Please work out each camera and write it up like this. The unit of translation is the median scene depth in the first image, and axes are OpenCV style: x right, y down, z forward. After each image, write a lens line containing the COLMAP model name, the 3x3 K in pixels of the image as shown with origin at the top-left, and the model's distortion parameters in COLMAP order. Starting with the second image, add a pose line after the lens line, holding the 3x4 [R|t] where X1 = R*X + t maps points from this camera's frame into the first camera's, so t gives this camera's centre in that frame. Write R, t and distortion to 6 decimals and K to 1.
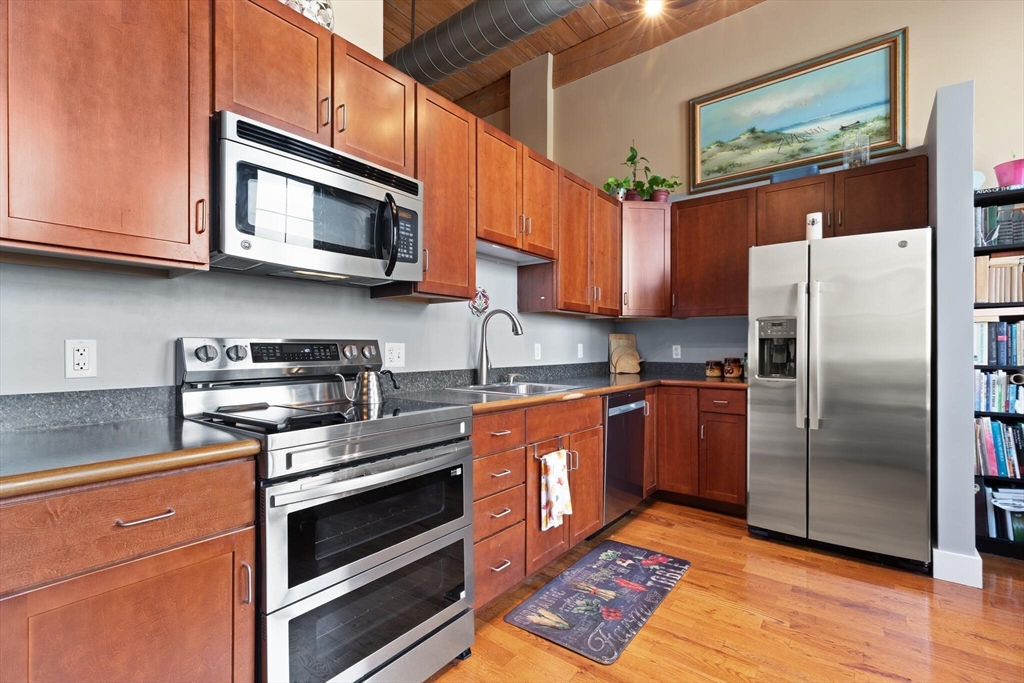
lens RADIAL K [[464.0, 0, 506.1], [0, 464.0, 343.5], [0, 0, 1]] dist [0.007312, -0.003550]
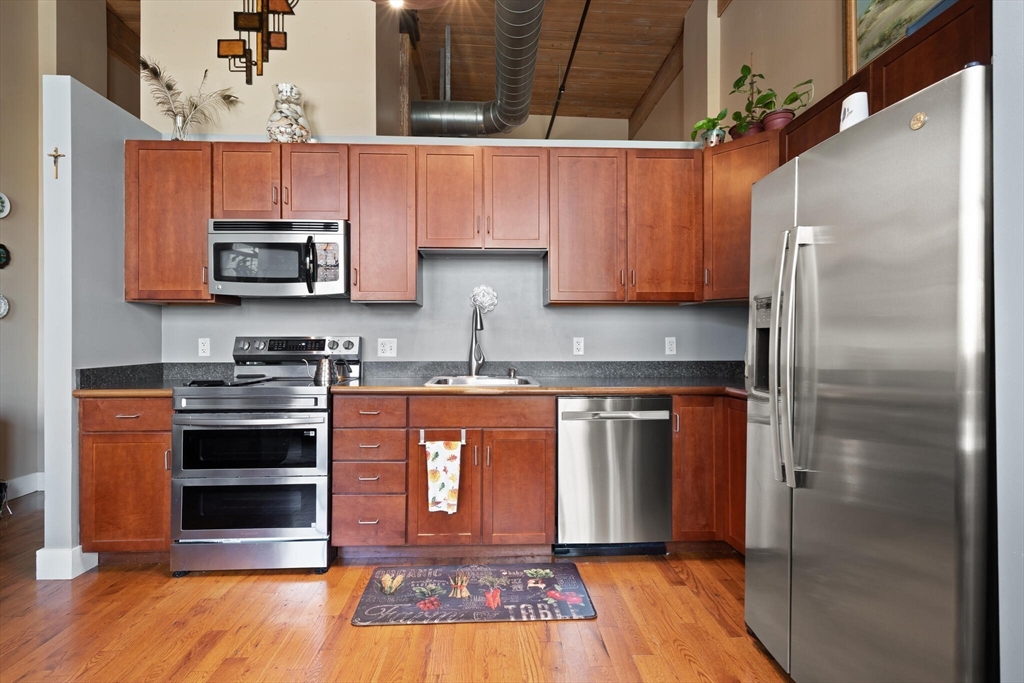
lens RADIAL K [[464.0, 0, 497.4], [0, 464.0, 334.2], [0, 0, 1]] dist [0.007312, -0.003550]
pose [[0.645310, -0.008325, -0.763876, 0.907085], [0.007514, 0.999961, -0.004551, -0.004436], [0.763884, -0.002803, 0.645347, 0.374986]]
